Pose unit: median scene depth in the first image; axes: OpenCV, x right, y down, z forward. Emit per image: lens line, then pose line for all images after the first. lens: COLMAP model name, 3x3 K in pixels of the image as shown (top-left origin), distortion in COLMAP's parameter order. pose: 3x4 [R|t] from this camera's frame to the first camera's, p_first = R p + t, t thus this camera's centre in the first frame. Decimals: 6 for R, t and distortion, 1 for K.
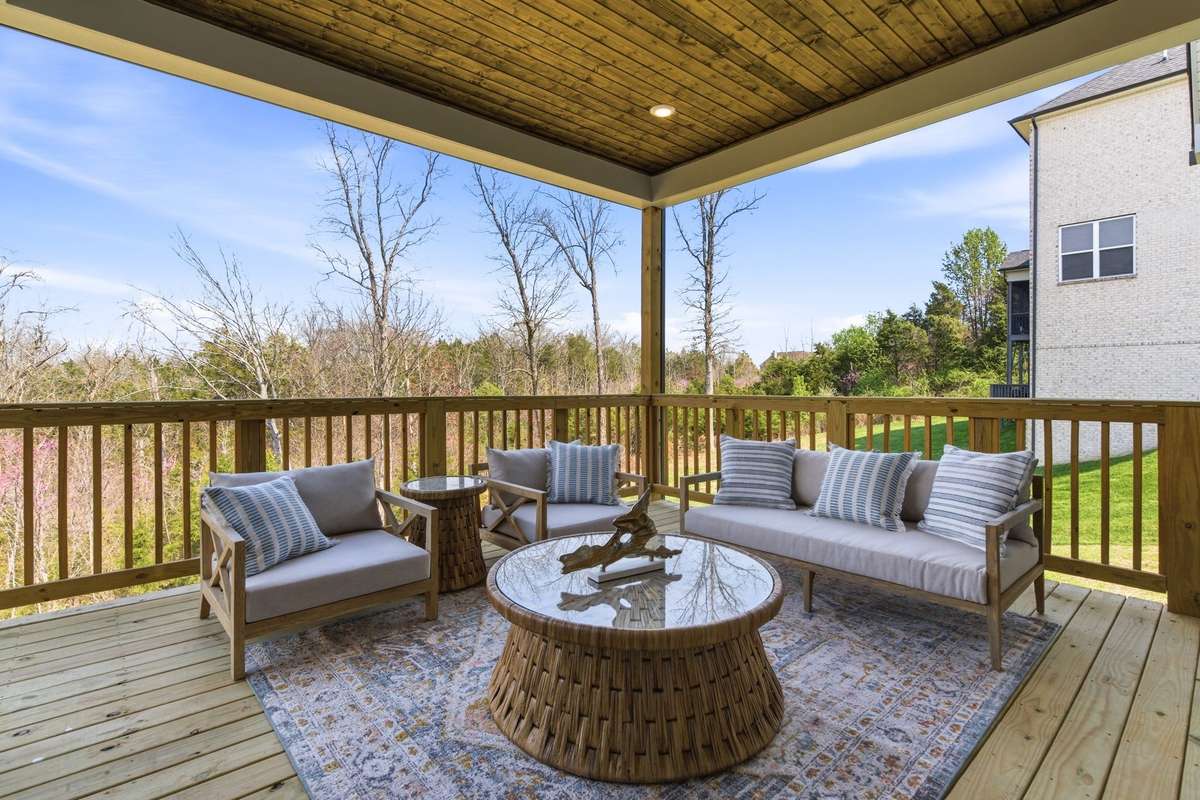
lens RADIAL K [[553.2, 0, 599.5], [0, 553.2, 392.5], [0, 0, 1]] dist [0.001151, -0.000578]
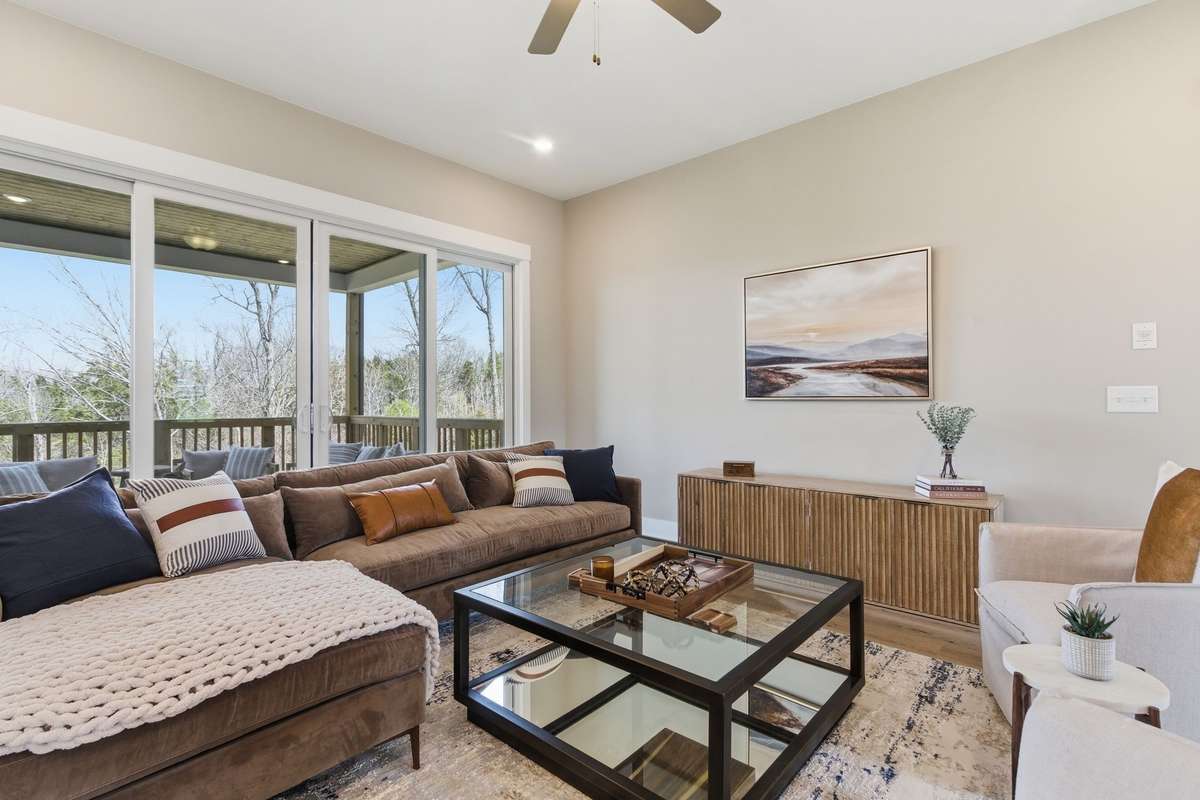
lens RADIAL K [[553.2, 0, 599.5], [0, 553.2, 390.7], [0, 0, 1]] dist [0.001151, -0.000578]
pose [[0.994139, -0.003562, 0.108047, 0.098402], [0.006921, 0.999504, -0.030728, -0.002493], [-0.107884, 0.031296, 0.993671, -0.093988]]
